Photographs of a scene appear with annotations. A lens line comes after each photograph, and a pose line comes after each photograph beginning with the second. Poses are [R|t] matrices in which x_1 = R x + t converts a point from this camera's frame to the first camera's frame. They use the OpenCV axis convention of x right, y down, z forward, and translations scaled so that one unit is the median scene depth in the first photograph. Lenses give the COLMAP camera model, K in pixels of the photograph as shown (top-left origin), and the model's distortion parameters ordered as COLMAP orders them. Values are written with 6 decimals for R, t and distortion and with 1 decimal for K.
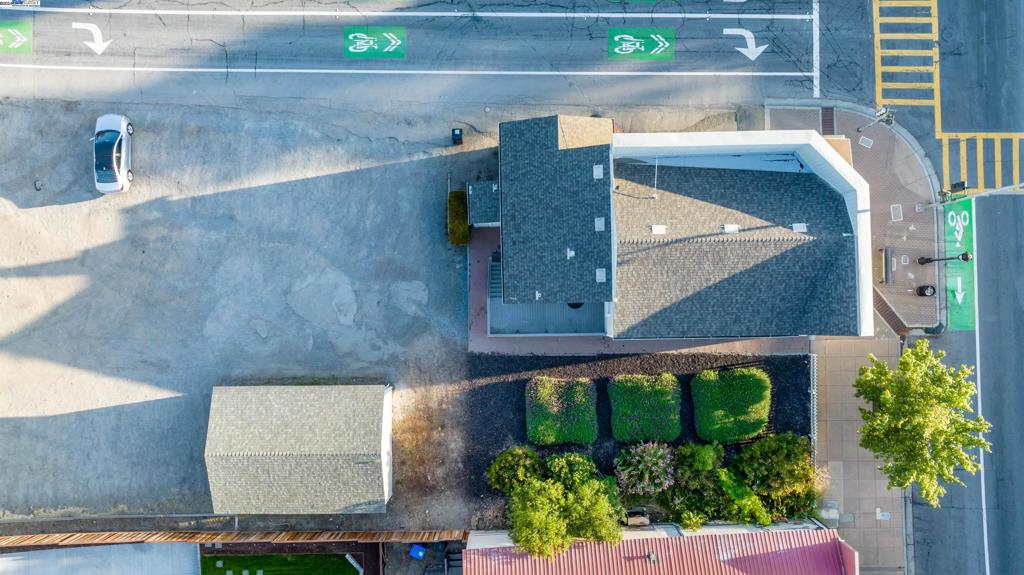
lens RADIAL K [[722.0, 0, 509.6], [0, 722.0, 285.5], [0, 0, 1]] dist [-0.027235, 0.052205]
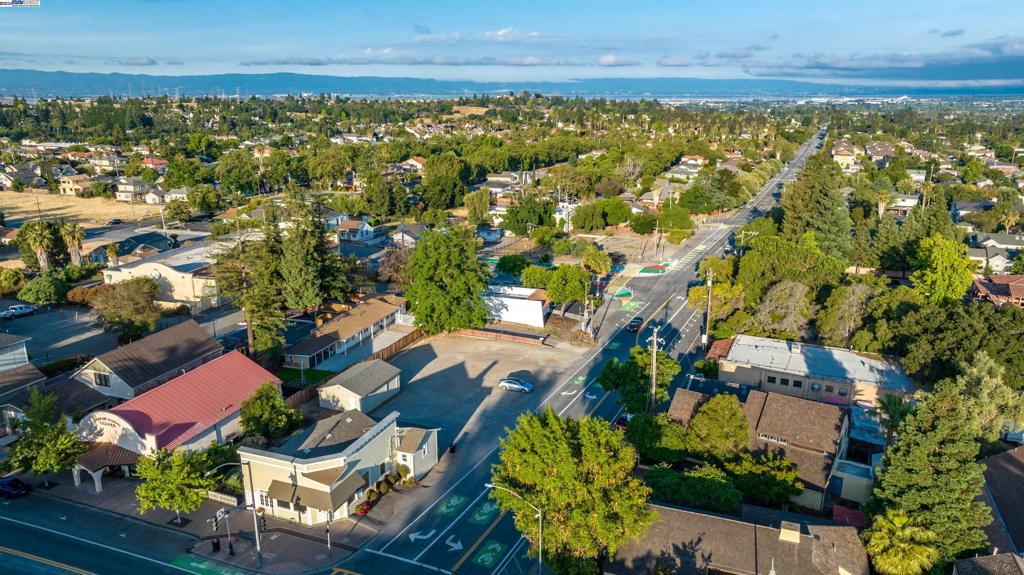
lens RADIAL K [[722.0, 0, 508.7], [0, 722.0, 289.4], [0, 0, 1]] dist [-0.027235, 0.052205]
pose [[-0.381952, 0.258959, -0.887160, 1.510305], [-0.923937, -0.084899, 0.373004, -1.056011], [0.021274, 0.962150, 0.271689, 0.078301]]
